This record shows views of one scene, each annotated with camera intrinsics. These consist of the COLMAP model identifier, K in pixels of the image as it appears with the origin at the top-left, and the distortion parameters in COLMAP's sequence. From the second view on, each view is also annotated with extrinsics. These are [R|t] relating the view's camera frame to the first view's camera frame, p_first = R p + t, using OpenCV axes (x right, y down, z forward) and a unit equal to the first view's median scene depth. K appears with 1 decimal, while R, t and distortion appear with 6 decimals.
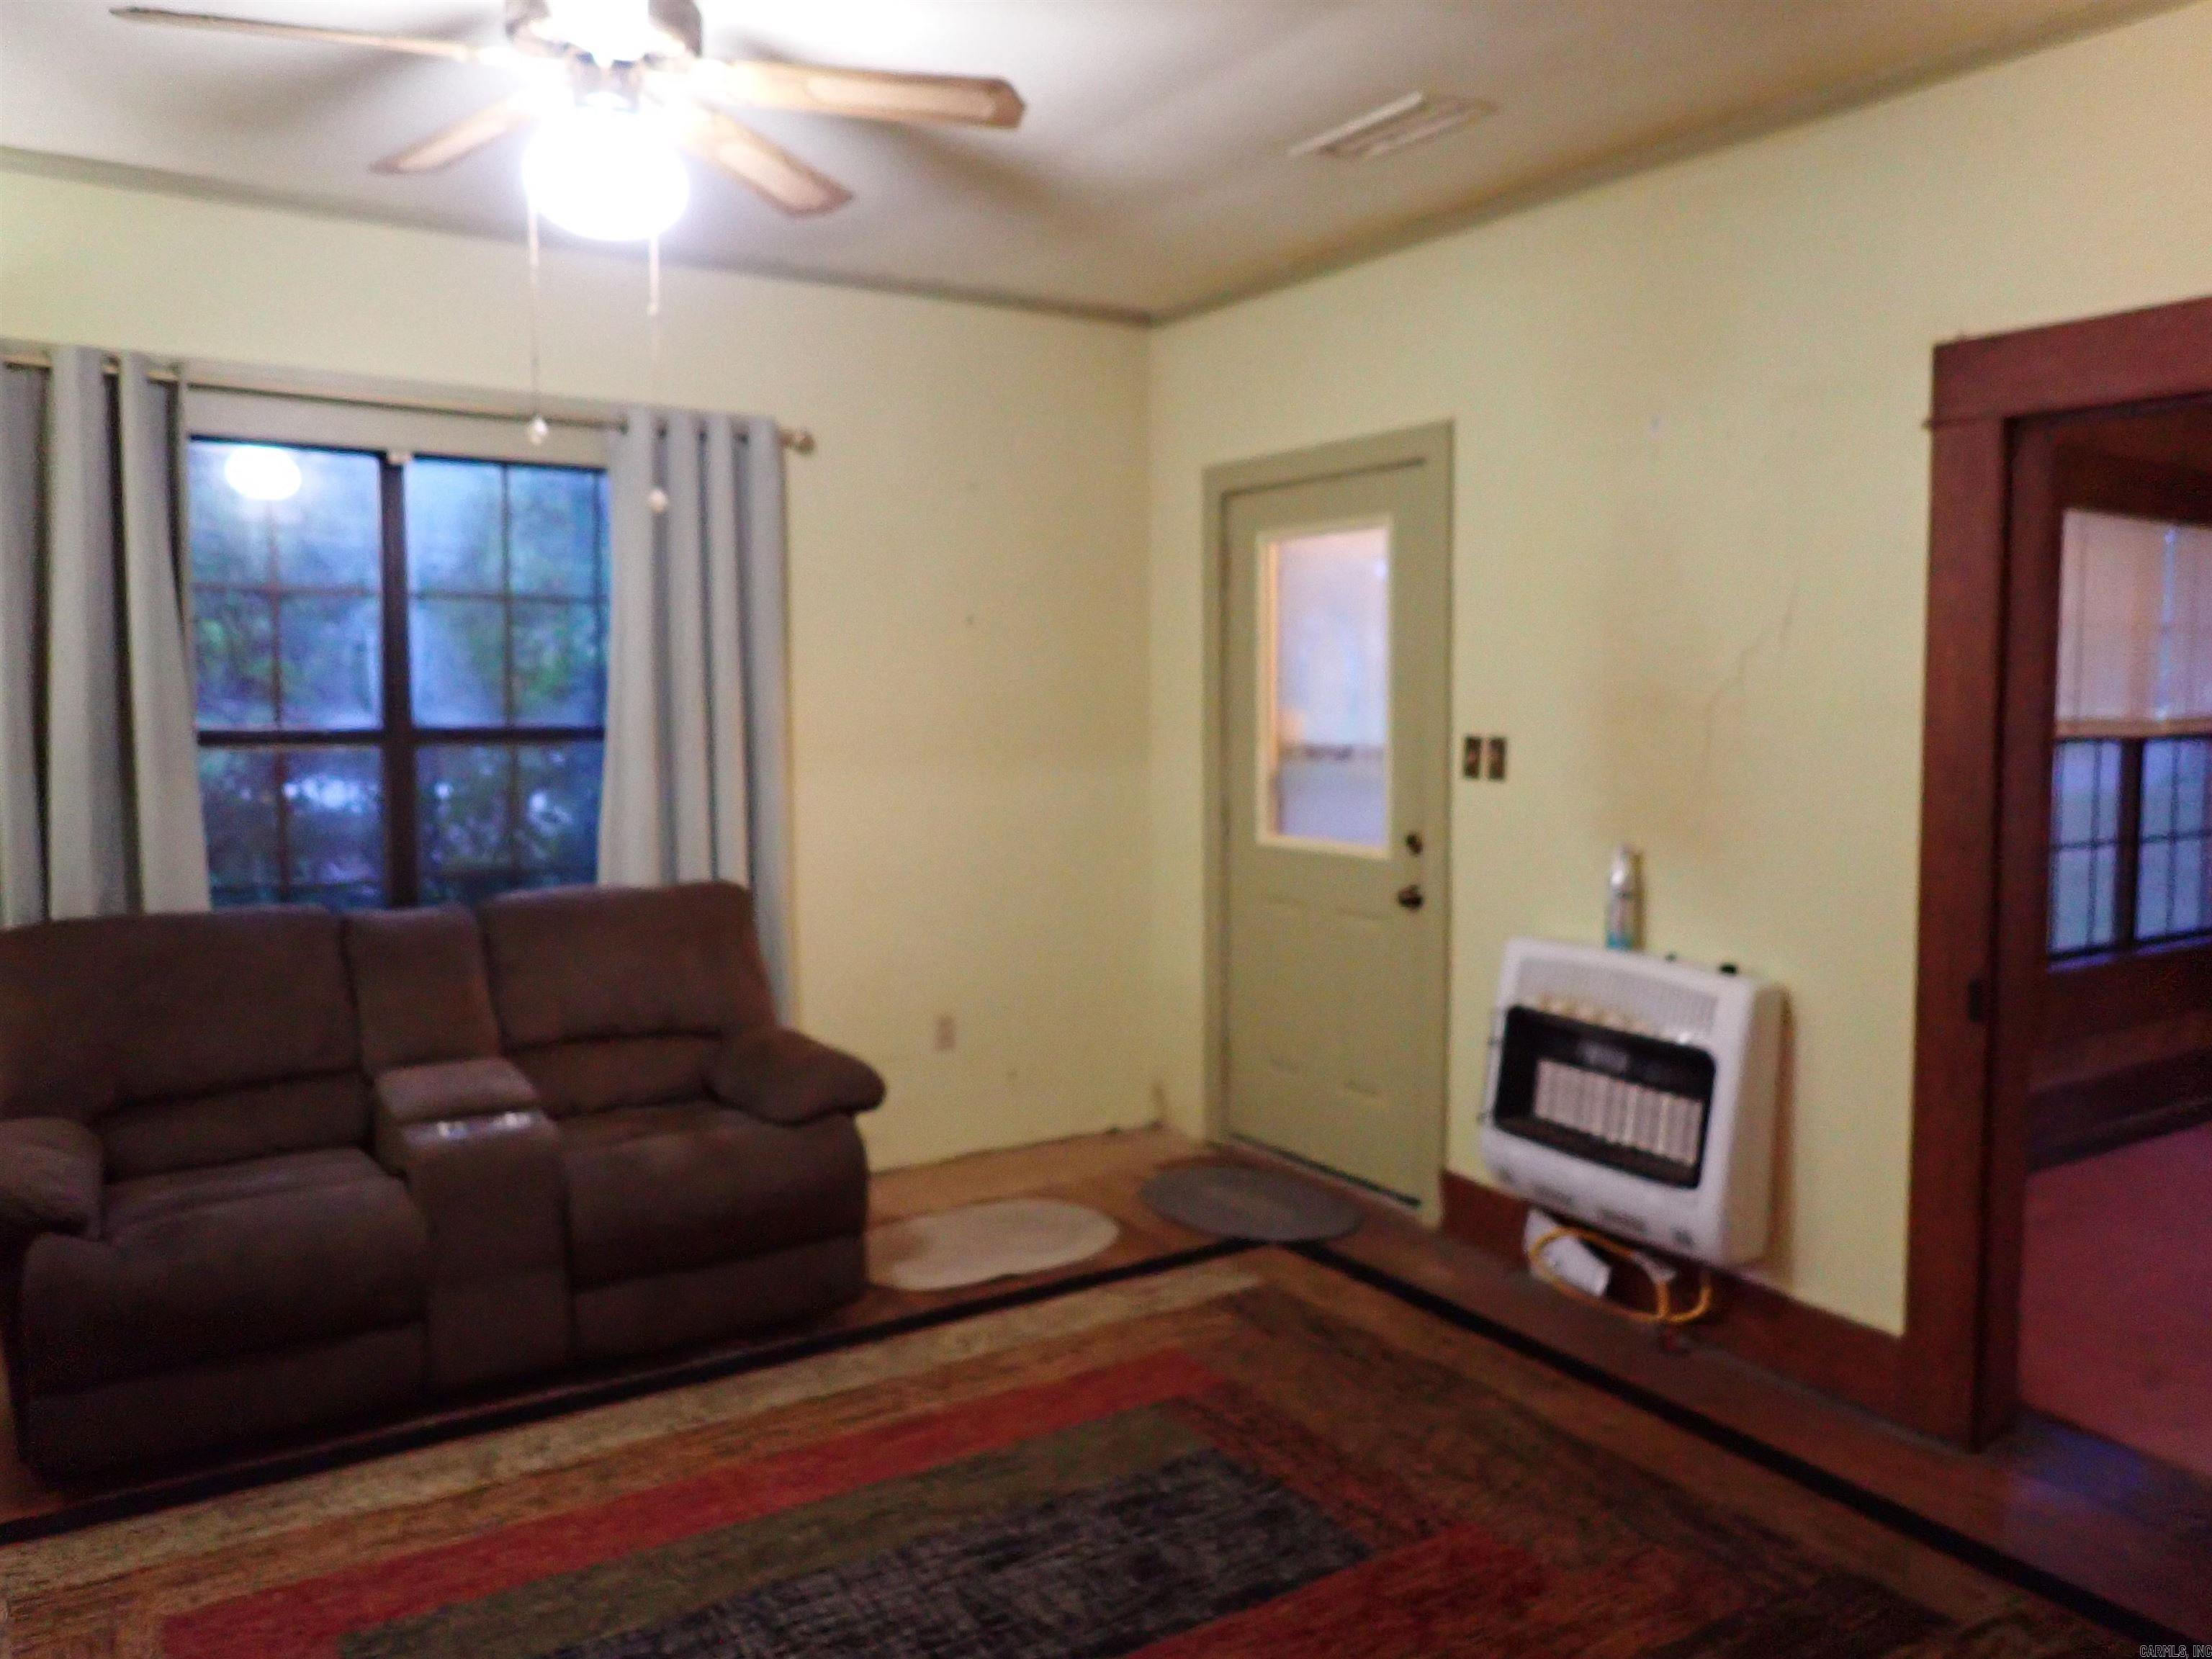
lens RADIAL K [[1629.6, 0, 1100.2], [0, 1629.6, 806.8], [0, 0, 1]] dist [0.002881, -0.008118]
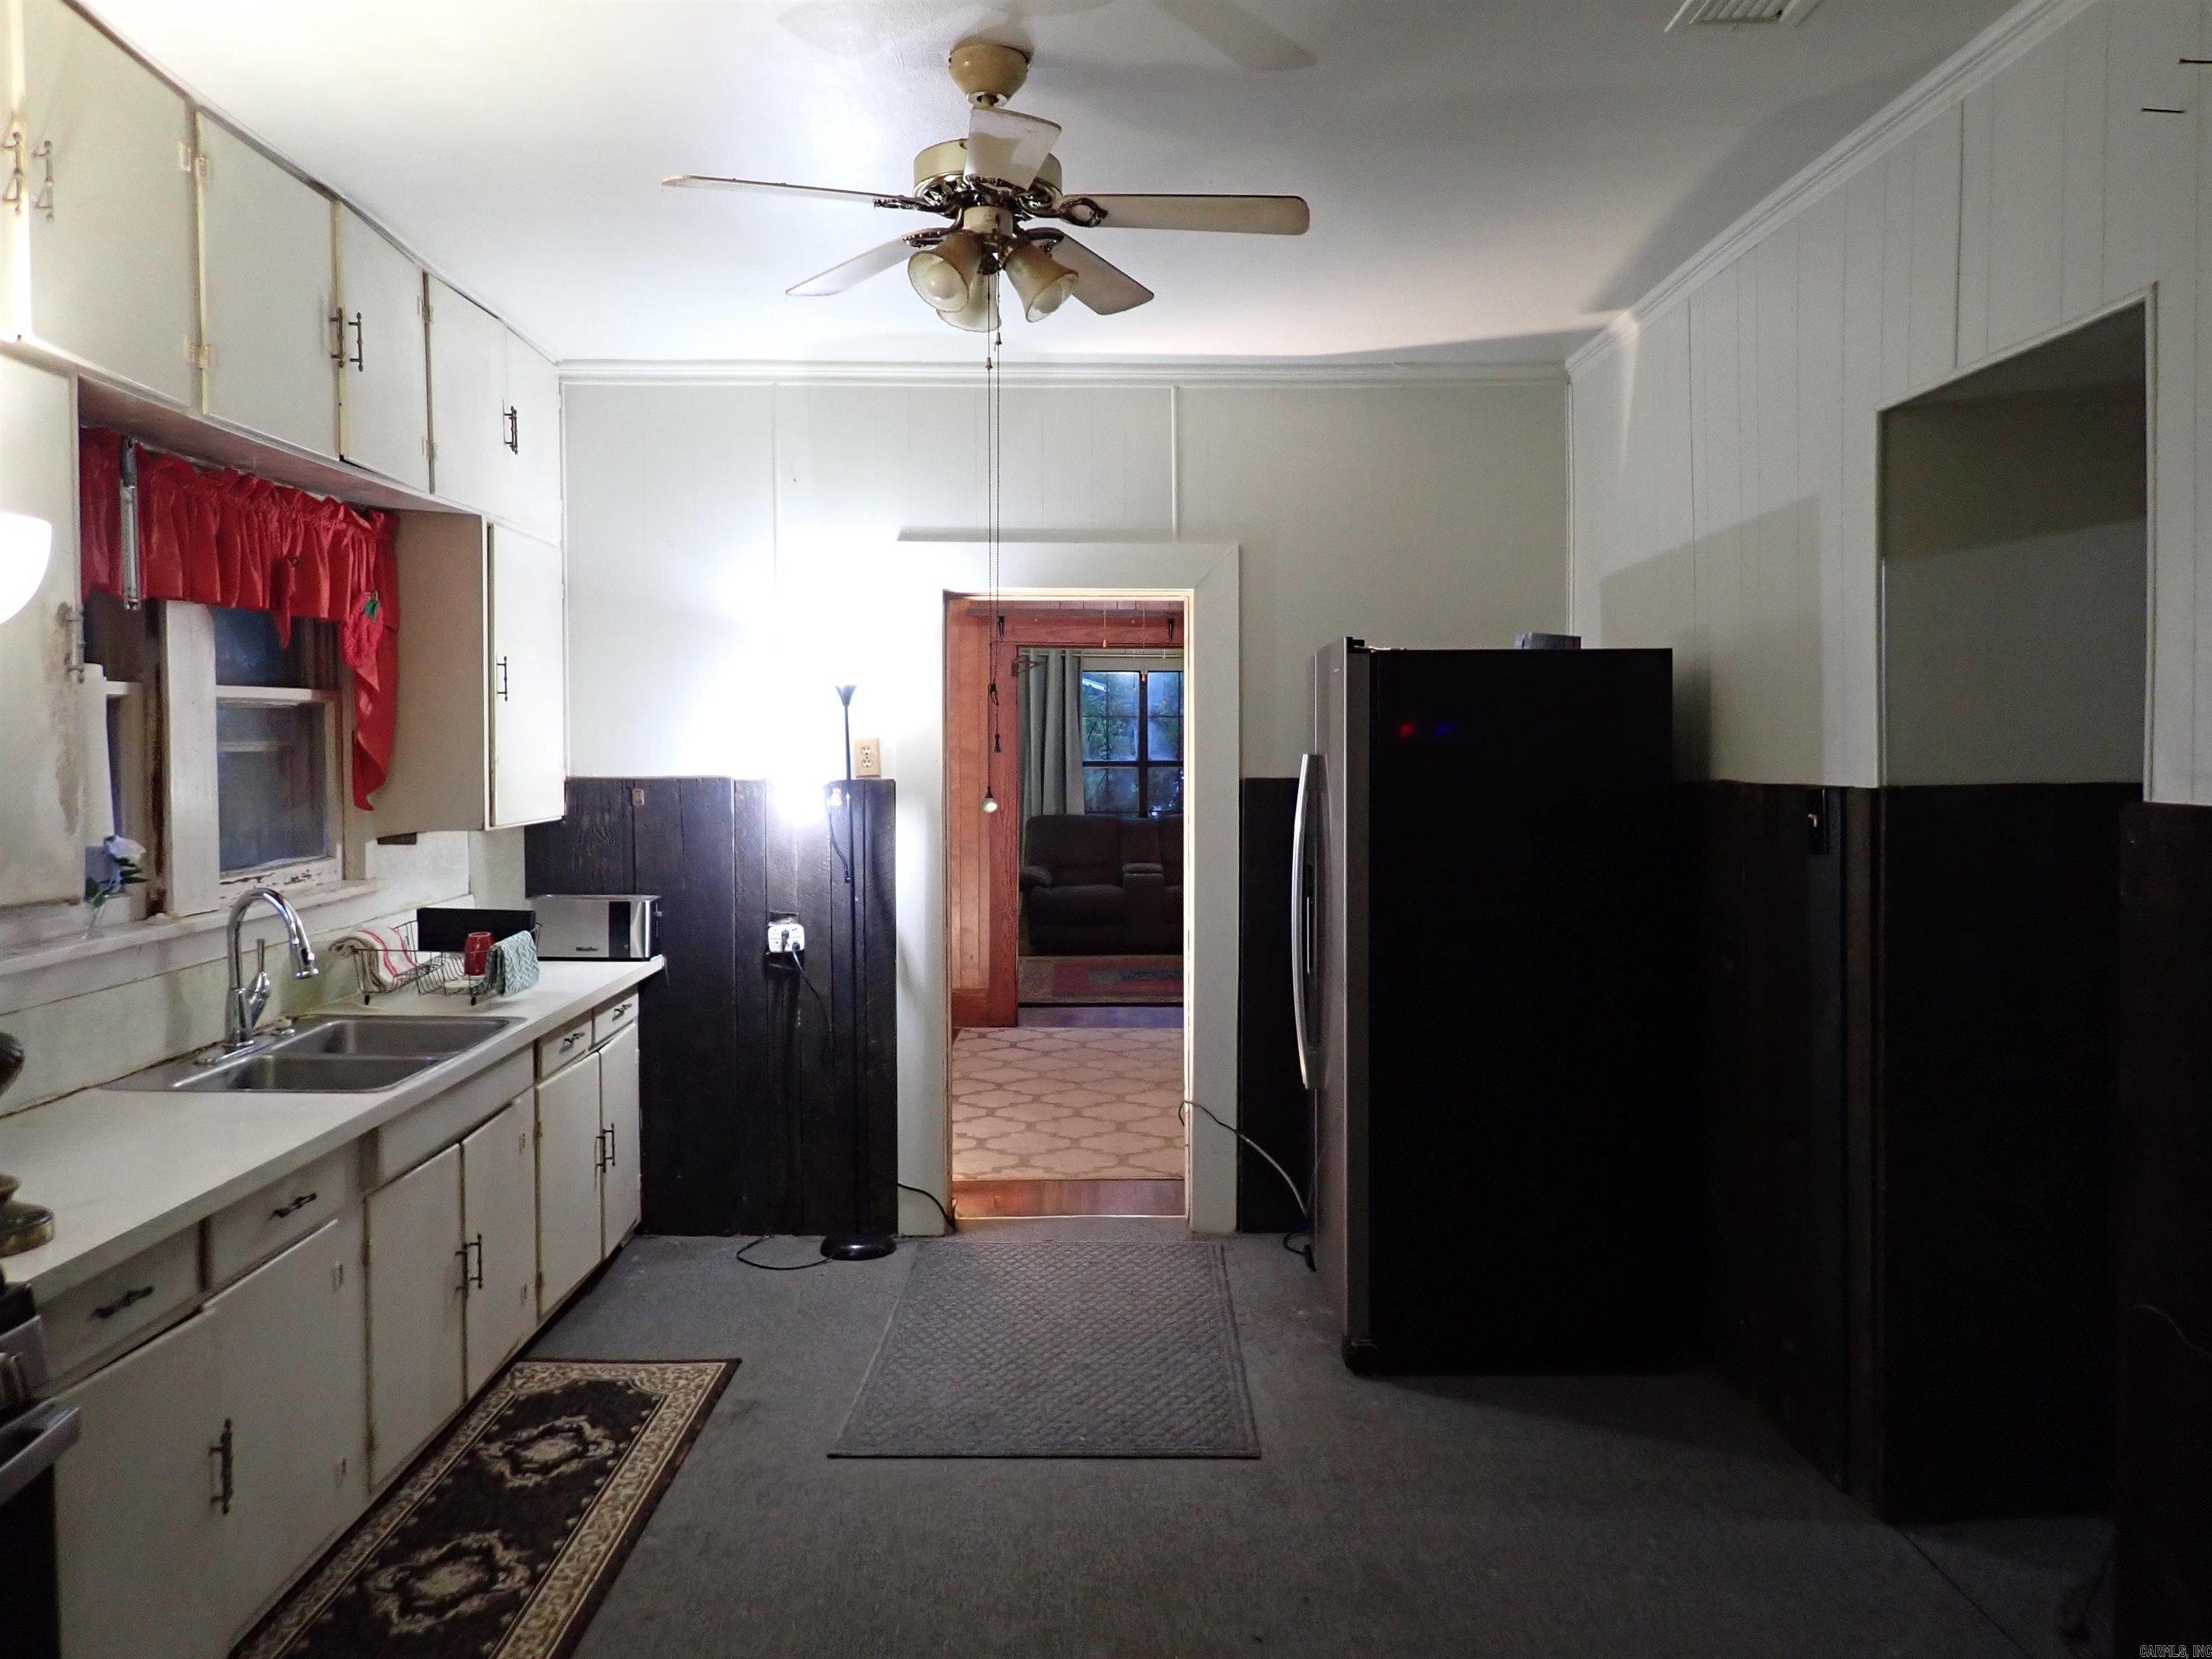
lens RADIAL K [[1629.6, 0, 1096.6], [0, 1629.6, 818.2], [0, 0, 1]] dist [0.002881, -0.008118]
pose [[0.848249, 0.019235, -0.529248, 1.301728], [-0.029633, 0.999498, -0.011169, 0.111290], [0.528767, 0.025157, 0.848394, -1.902137]]
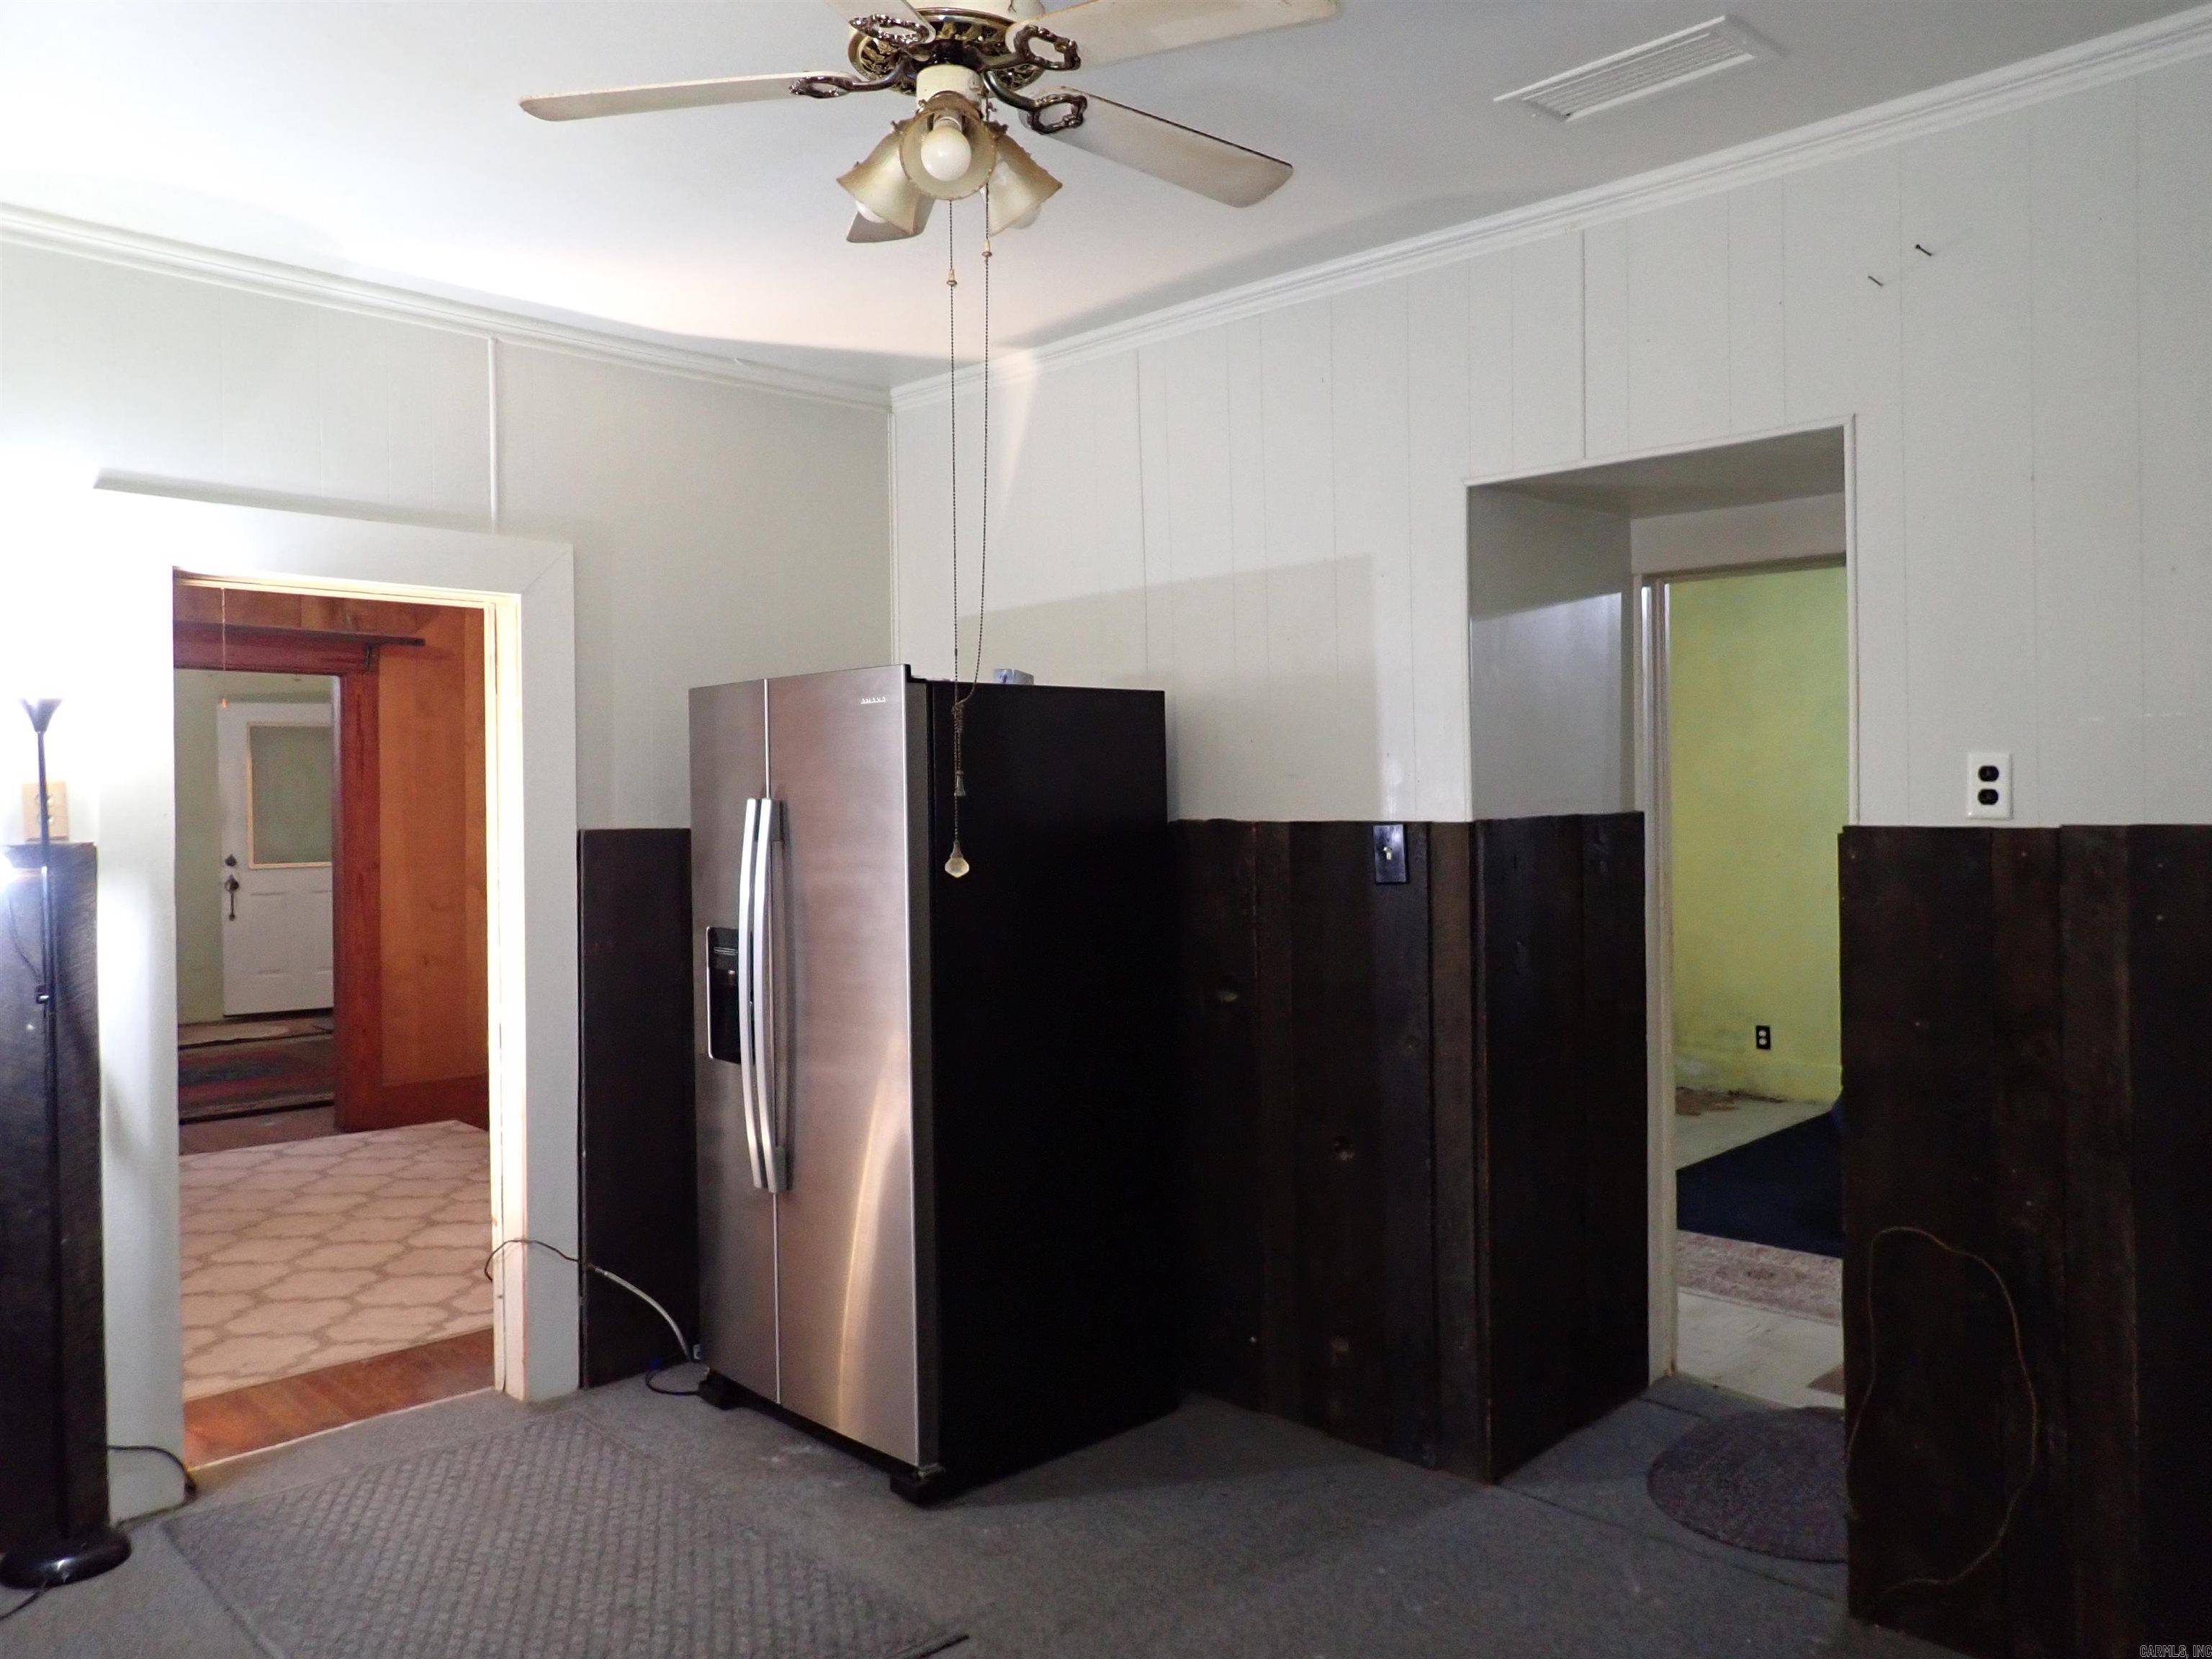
lens RADIAL K [[1629.6, 0, 1085.0], [0, 1629.6, 810.3], [0, 0, 1]] dist [0.002881, -0.008118]
pose [[0.977348, -0.012814, 0.211252, 0.770216], [0.023204, 0.998636, -0.046777, 0.106439], [-0.210364, 0.050619, 0.976312, -1.843938]]
